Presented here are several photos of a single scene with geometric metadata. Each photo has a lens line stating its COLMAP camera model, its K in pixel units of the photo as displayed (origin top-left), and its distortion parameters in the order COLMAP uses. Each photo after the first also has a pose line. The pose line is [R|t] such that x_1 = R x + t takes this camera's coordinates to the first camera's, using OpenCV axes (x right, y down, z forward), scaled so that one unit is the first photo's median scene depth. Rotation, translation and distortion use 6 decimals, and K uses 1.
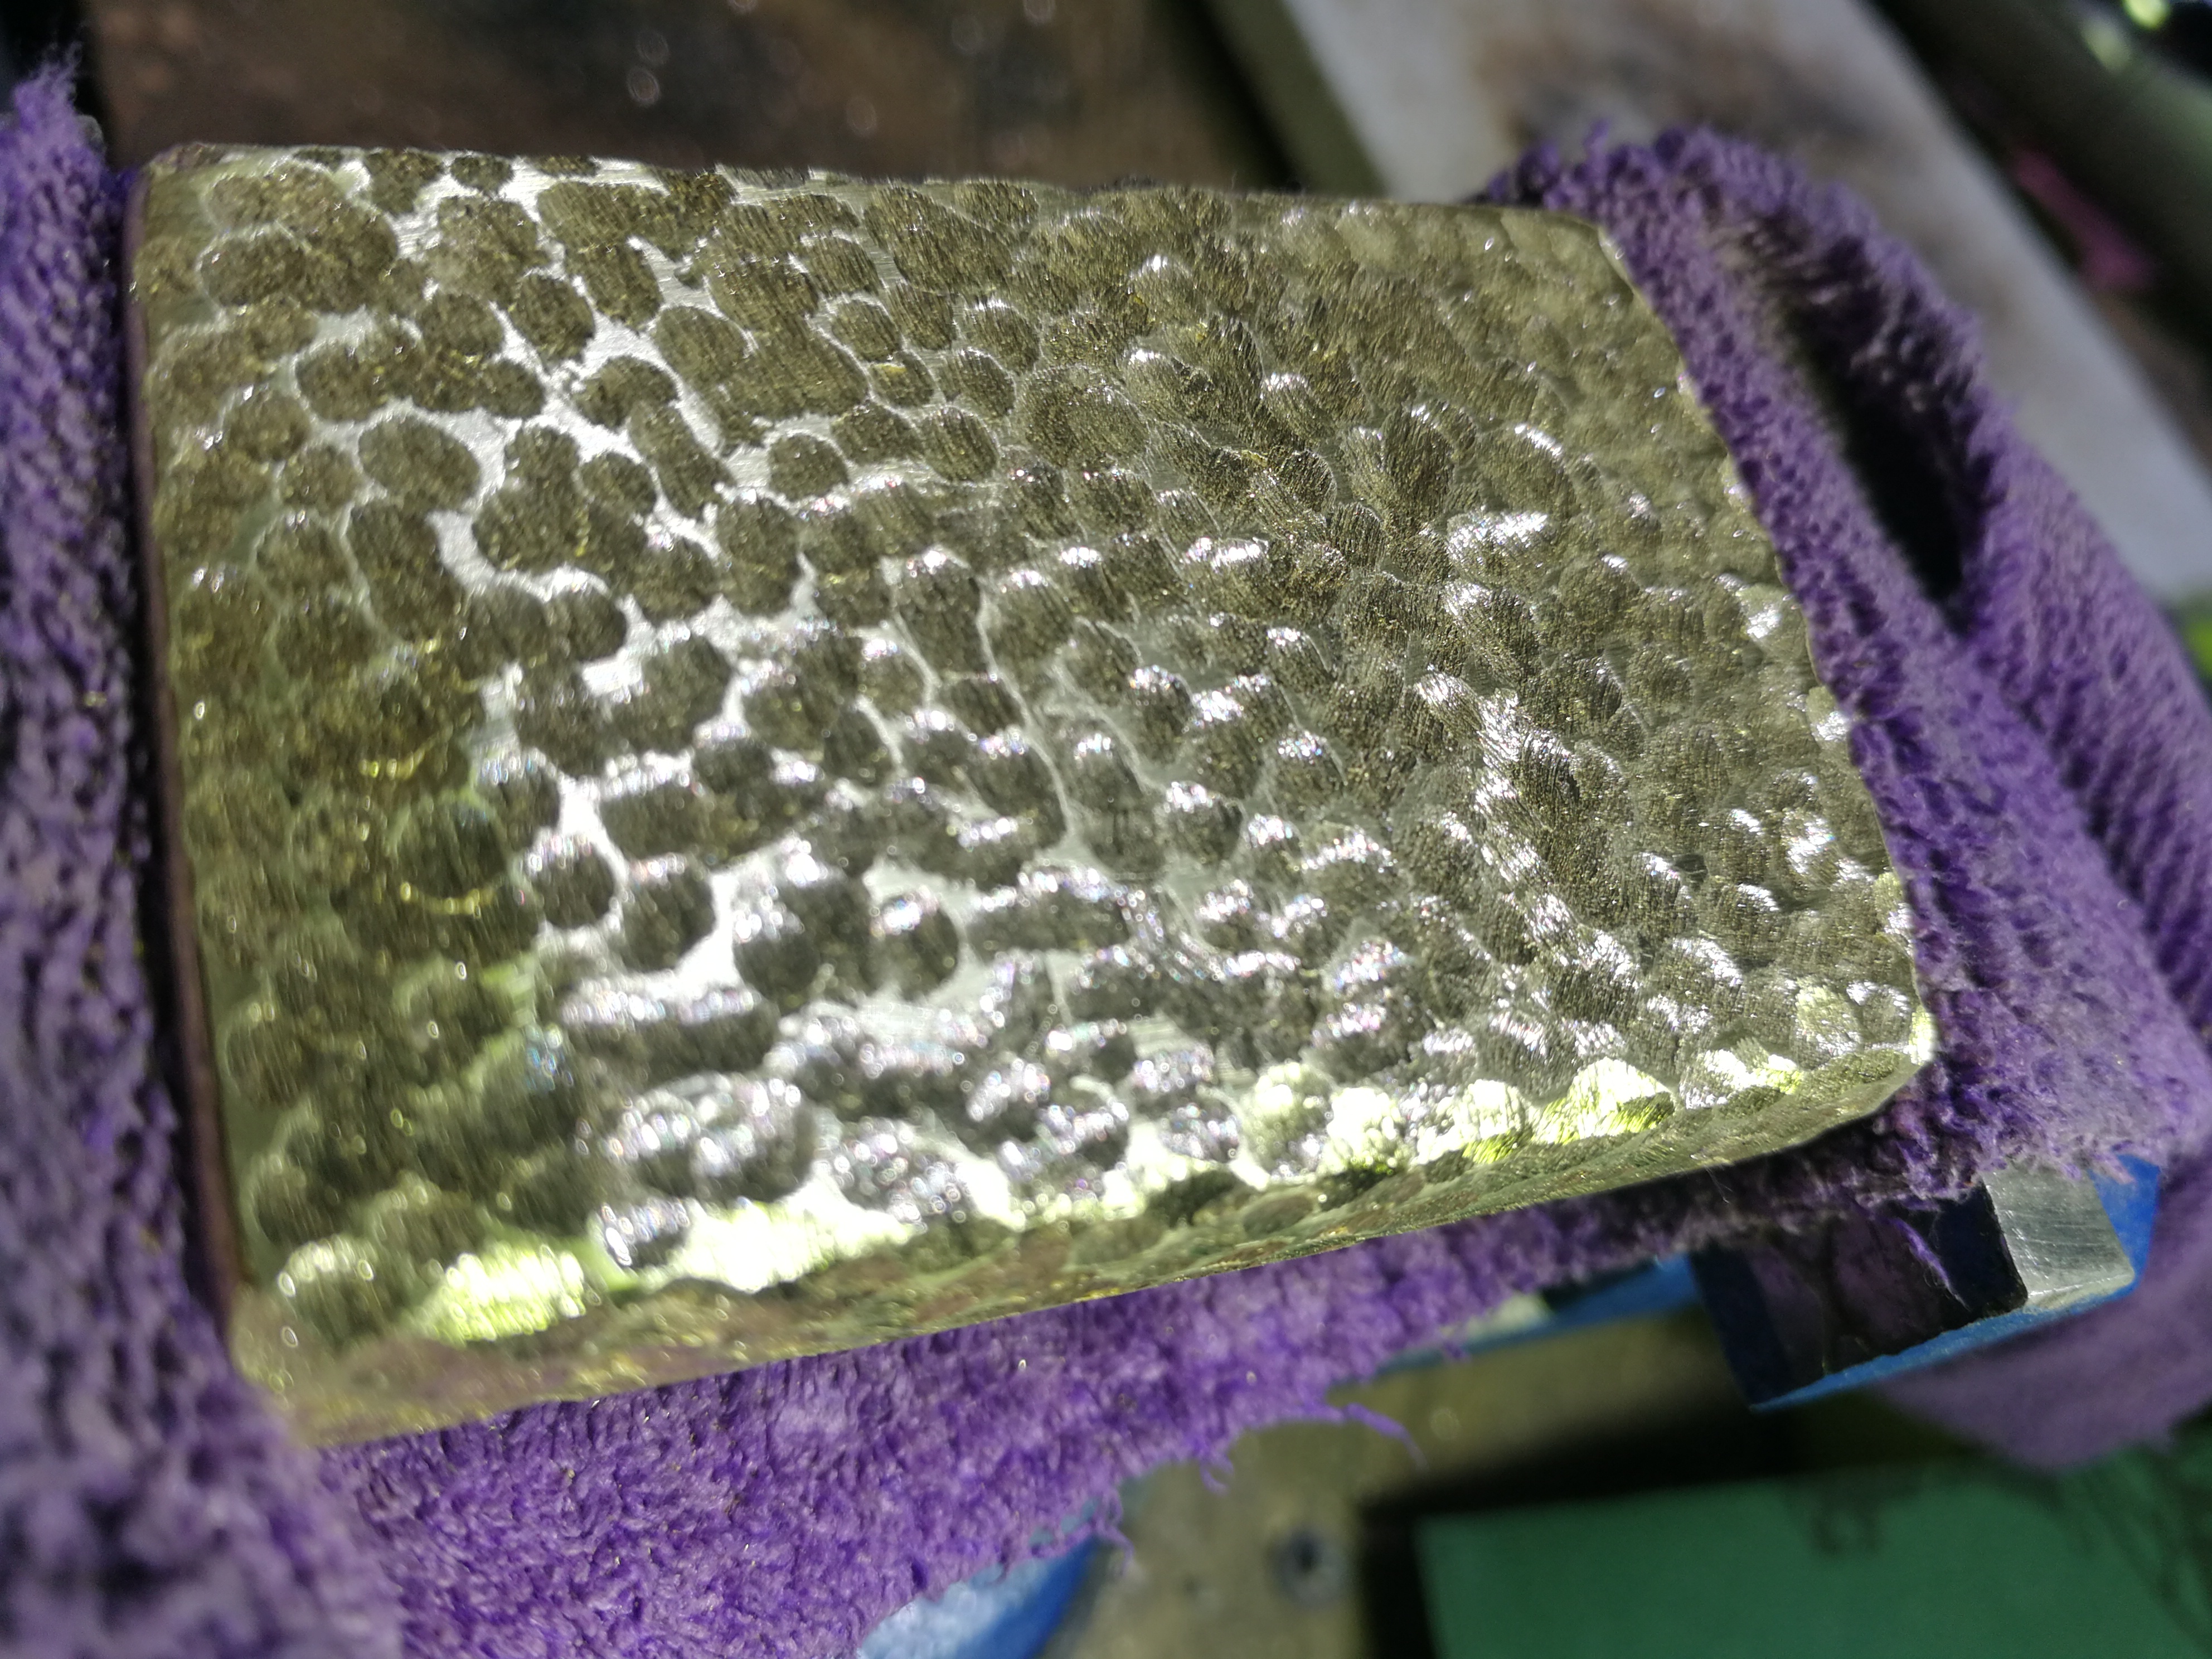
lens RADIAL K [[1734.4, 0, 1184.1], [0, 1734.4, 825.2], [0, 0, 1]] dist [-0.053461, -0.002193]
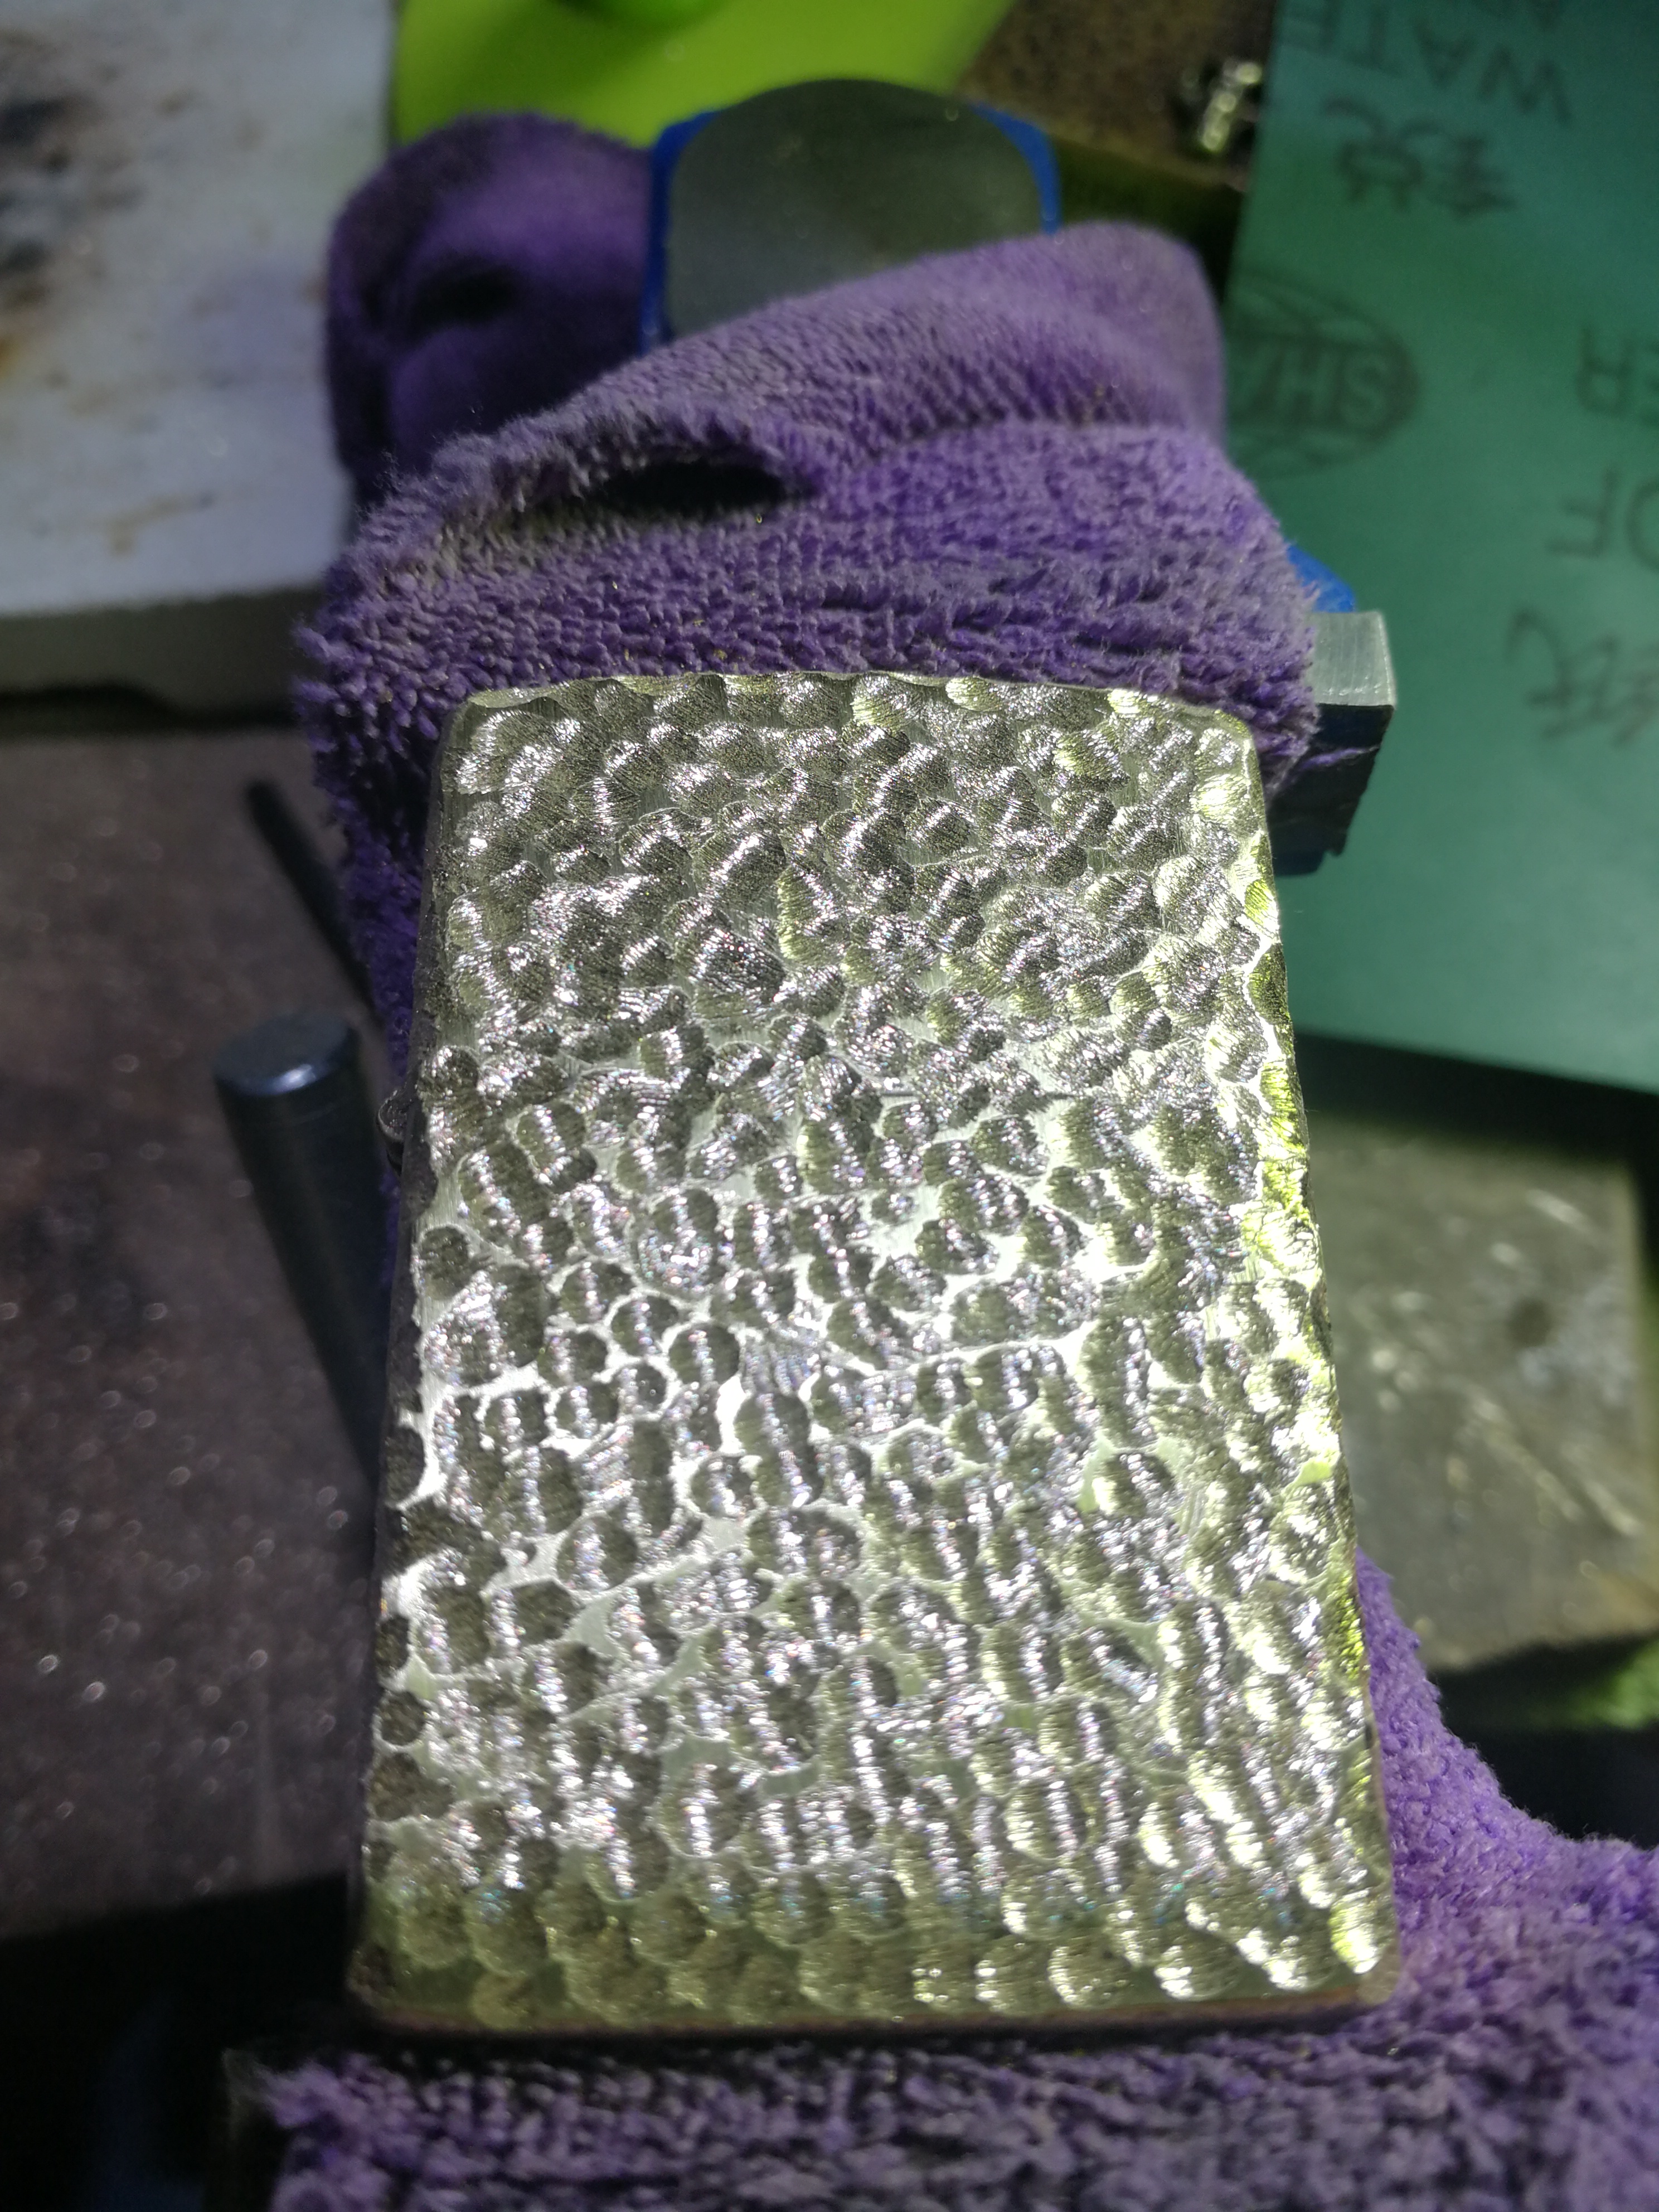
lens RADIAL K [[1734.4, 0, 829.5], [0, 1734.4, 1106.0], [0, 0, 1]] dist [-0.053461, -0.002193]
pose [[0.266603, -0.961670, 0.064141, -0.015286], [0.899599, 0.272175, 0.341529, -0.588863], [-0.345896, -0.033351, 0.937680, -0.144670]]
